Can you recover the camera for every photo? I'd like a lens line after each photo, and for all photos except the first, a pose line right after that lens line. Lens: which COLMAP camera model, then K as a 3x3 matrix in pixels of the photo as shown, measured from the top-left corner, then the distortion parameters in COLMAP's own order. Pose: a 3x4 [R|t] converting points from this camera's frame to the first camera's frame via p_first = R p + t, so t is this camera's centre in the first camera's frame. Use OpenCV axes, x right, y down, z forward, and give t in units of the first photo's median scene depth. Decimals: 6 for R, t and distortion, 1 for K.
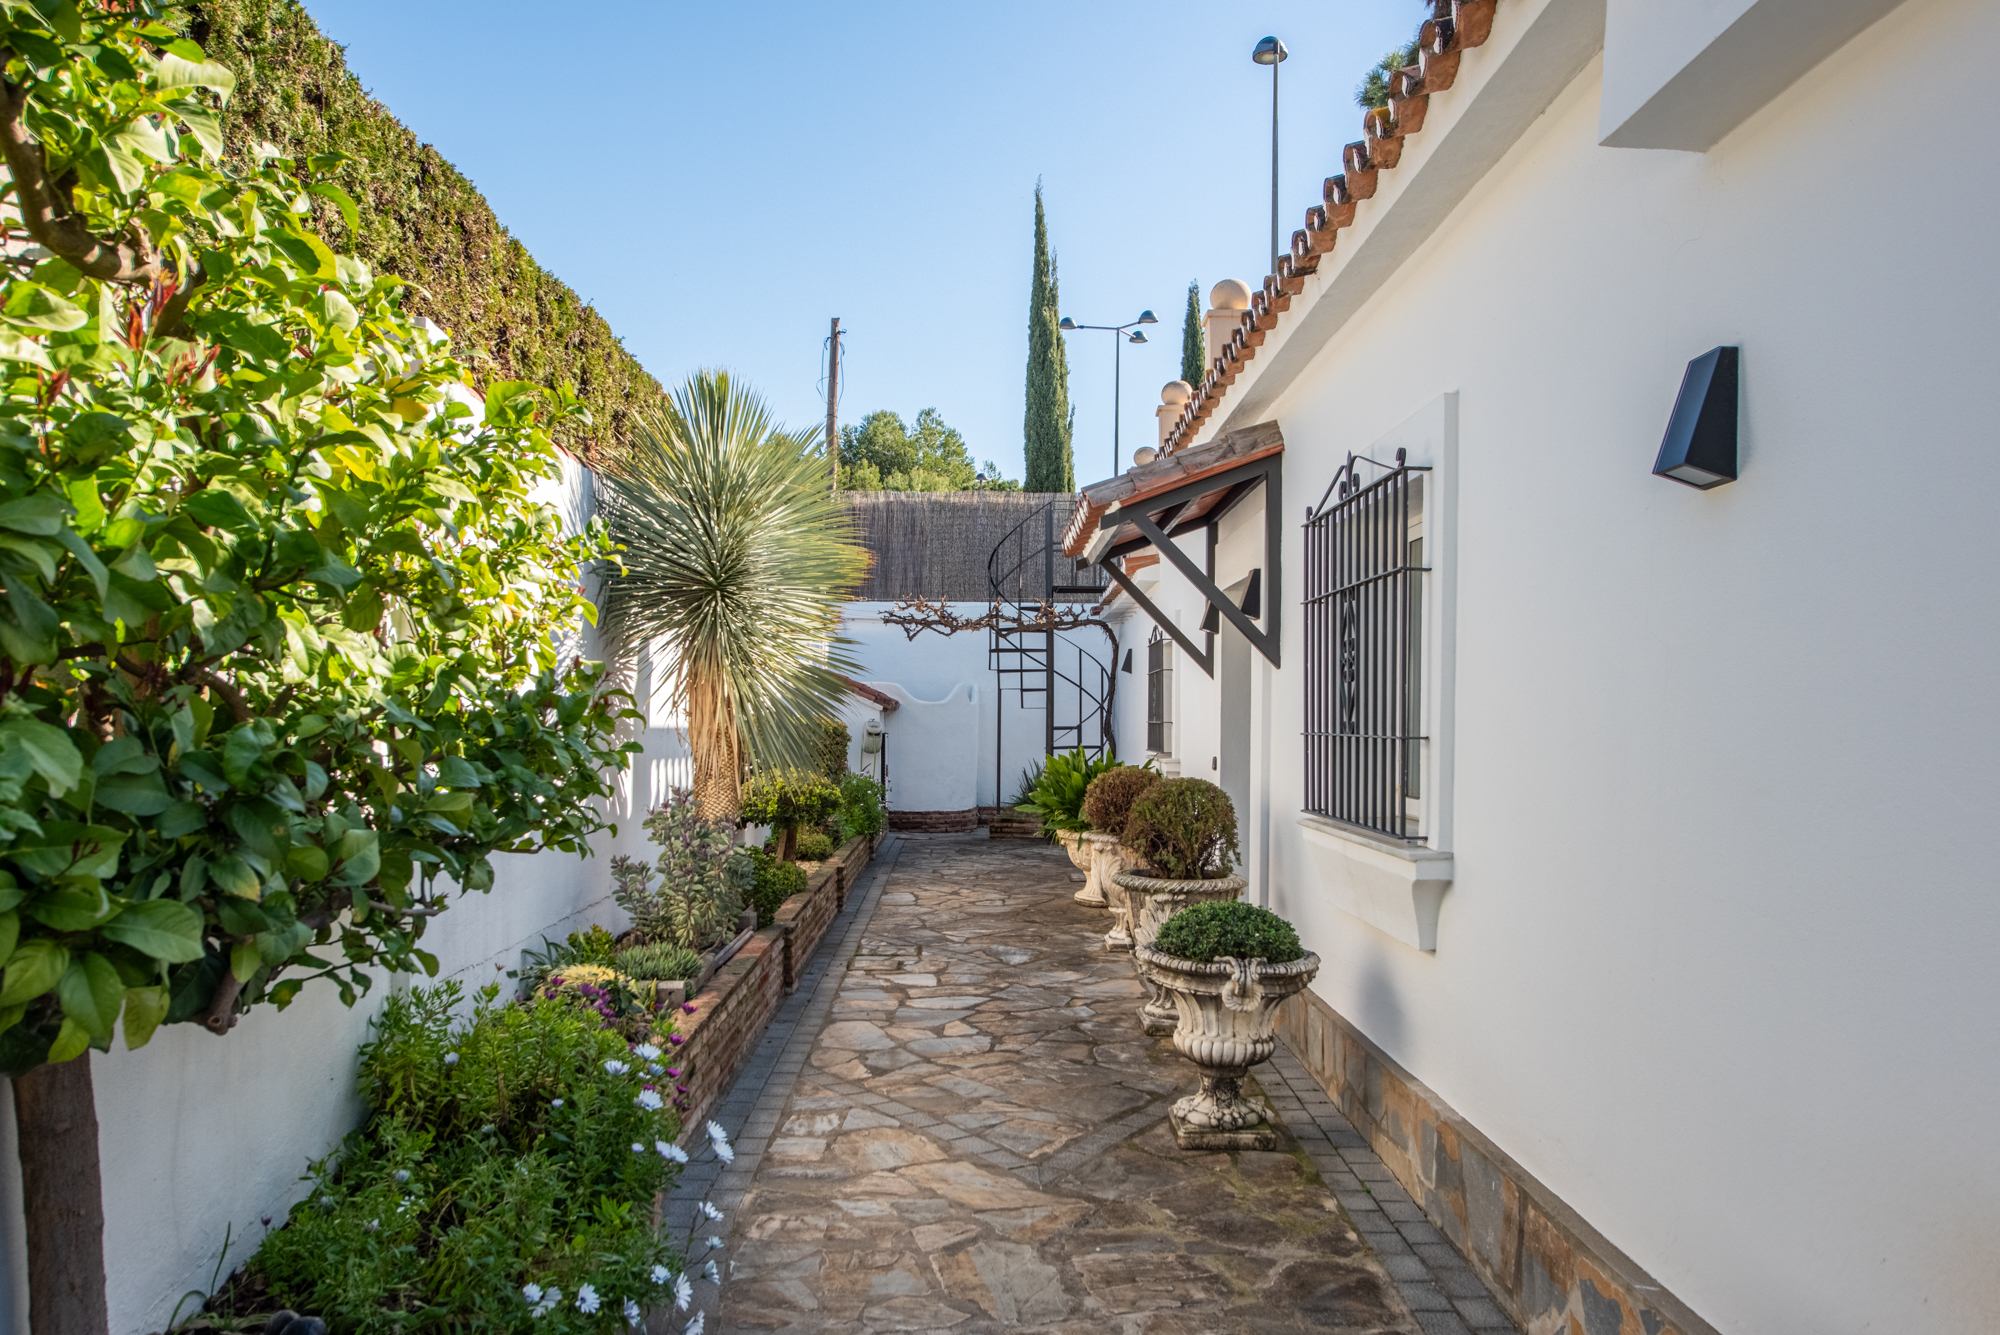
lens RADIAL K [[1361.0, 0, 1002.2], [0, 1361.0, 711.5], [0, 0, 1]] dist [0.001940, -0.000585]
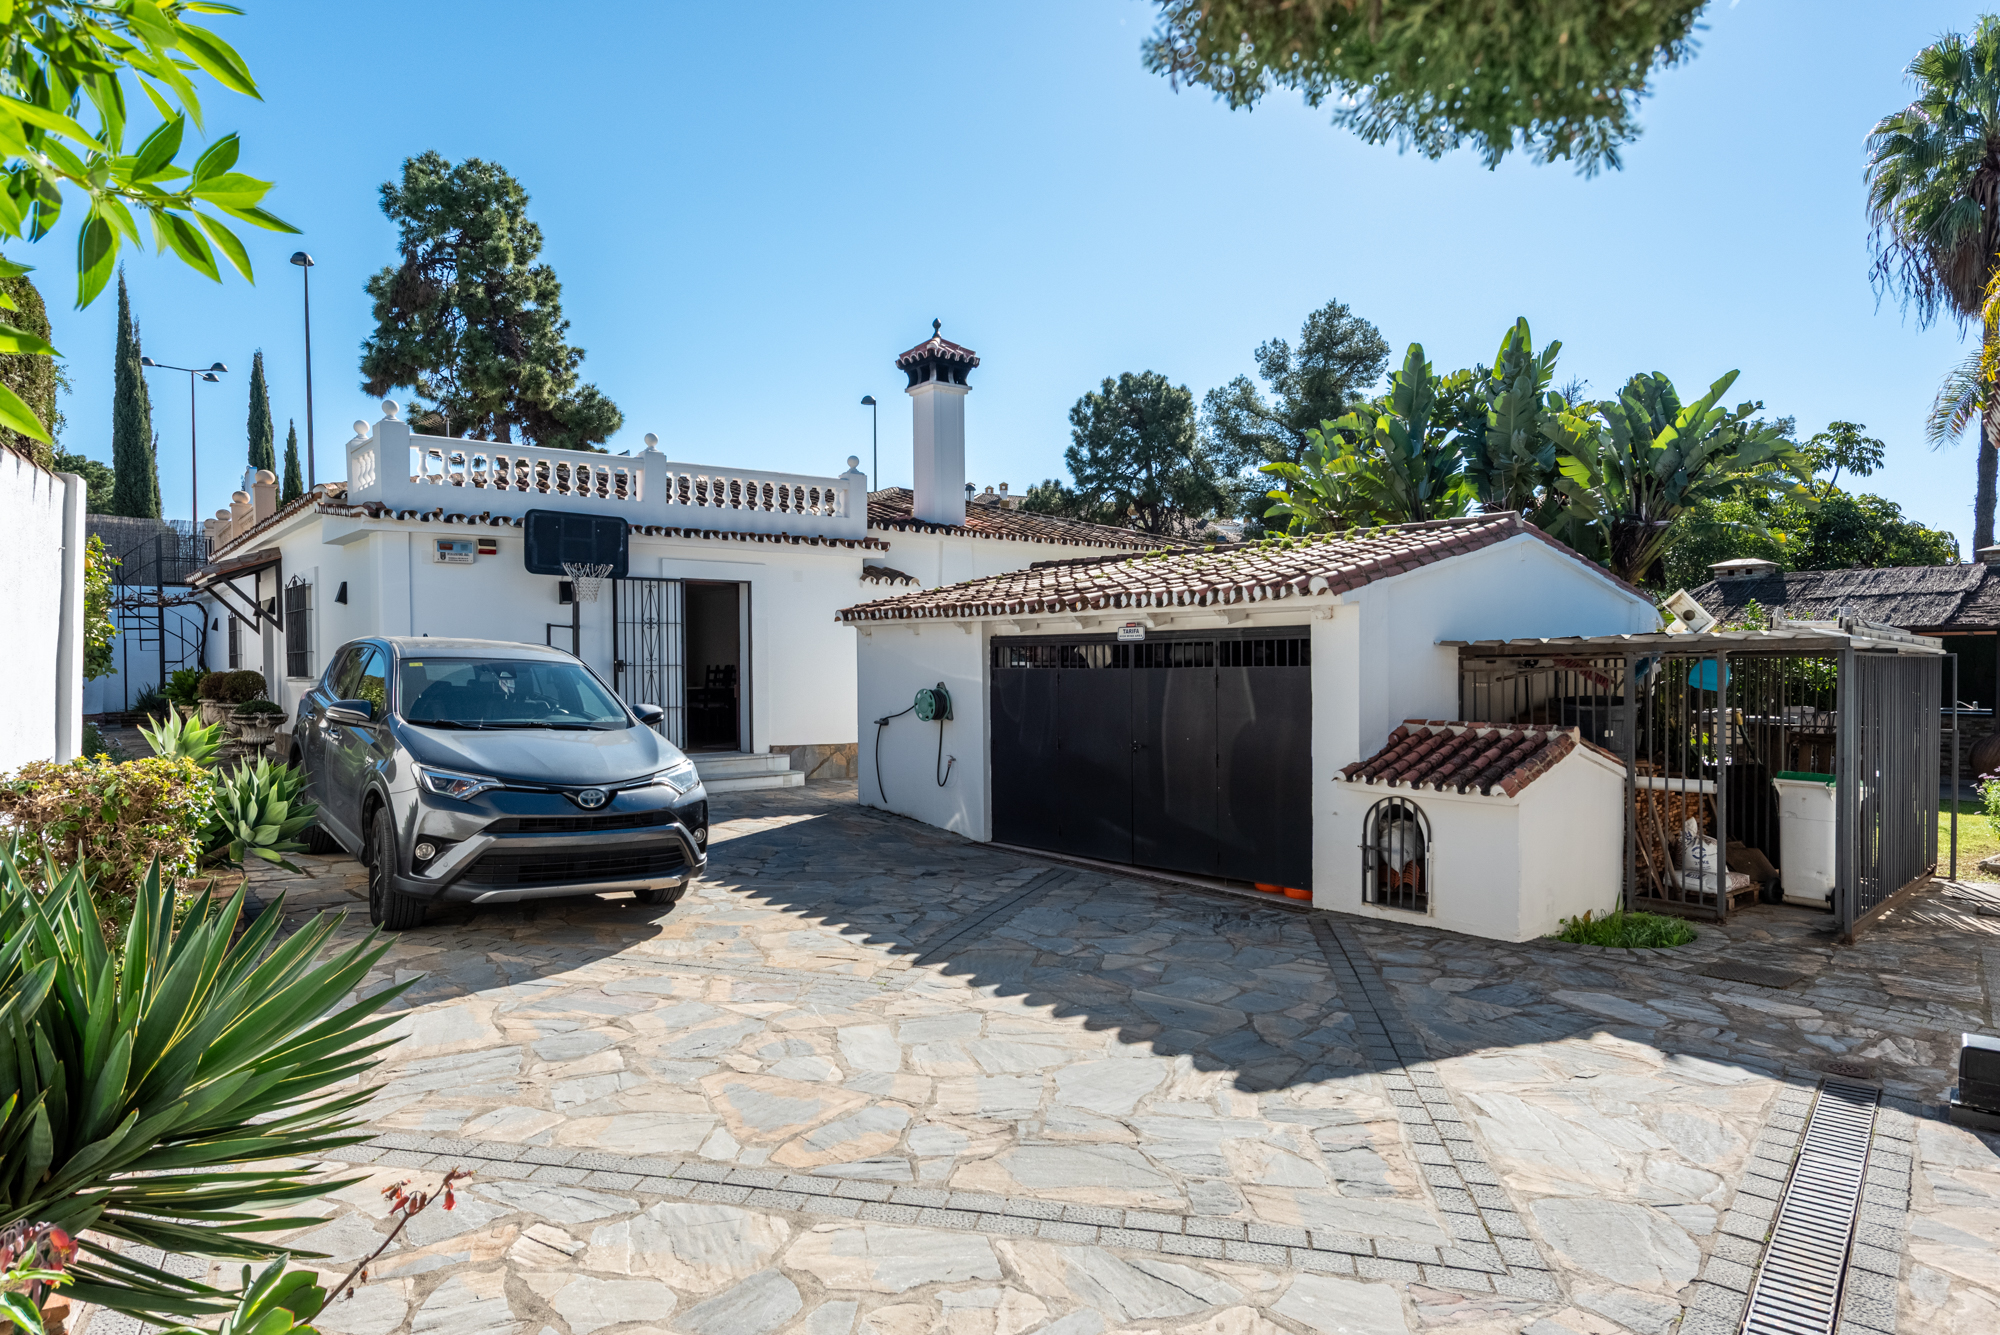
lens RADIAL K [[1182.5, 0, 993.1], [0, 1182.5, 691.8], [0, 0, 1]] dist [0.053157, -0.045569]
pose [[0.780350, -0.025196, 0.624836, -0.096564], [0.008680, 0.999528, 0.029465, 0.014681], [-0.625283, -0.017570, 0.780200, -0.874516]]
